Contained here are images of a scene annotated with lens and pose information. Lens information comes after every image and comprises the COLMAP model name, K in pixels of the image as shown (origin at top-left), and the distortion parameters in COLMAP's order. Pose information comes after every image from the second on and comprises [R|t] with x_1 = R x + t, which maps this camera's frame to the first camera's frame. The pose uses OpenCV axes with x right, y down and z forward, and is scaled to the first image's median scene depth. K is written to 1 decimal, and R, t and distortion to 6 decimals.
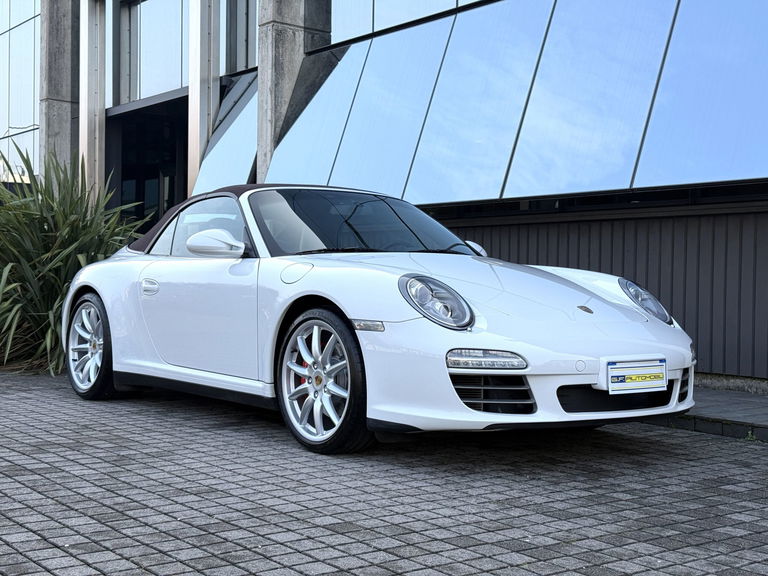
lens RADIAL K [[1064.5, 0, 380.3], [0, 1064.5, 290.2], [0, 0, 1]] dist [0.109987, 0.000000]
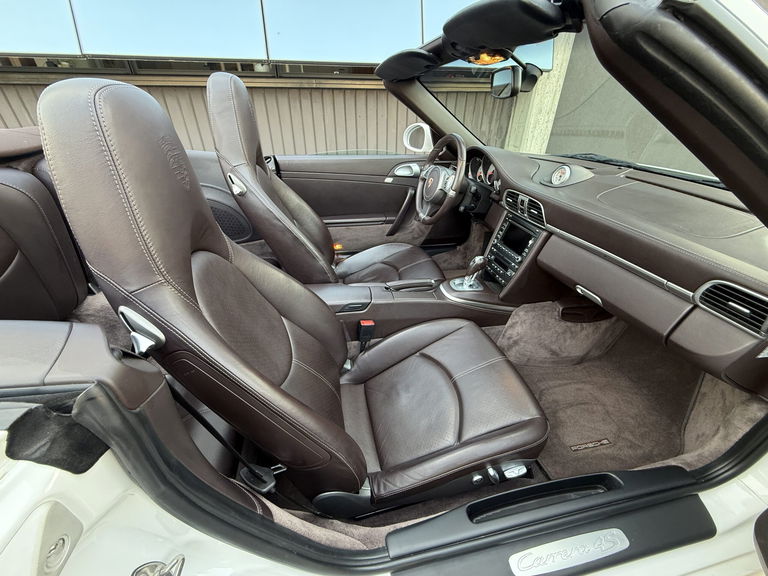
lens RADIAL K [[304.8, 0, 383.9], [0, 304.8, 289.9], [0, 0, 1]] dist [-0.003933, -0.000488]
pose [[0.436970, -0.475629, 0.763435, -0.254333], [0.006143, 0.850314, 0.526240, -0.082671], [-0.899455, -0.225261, 0.374484, 1.218837]]
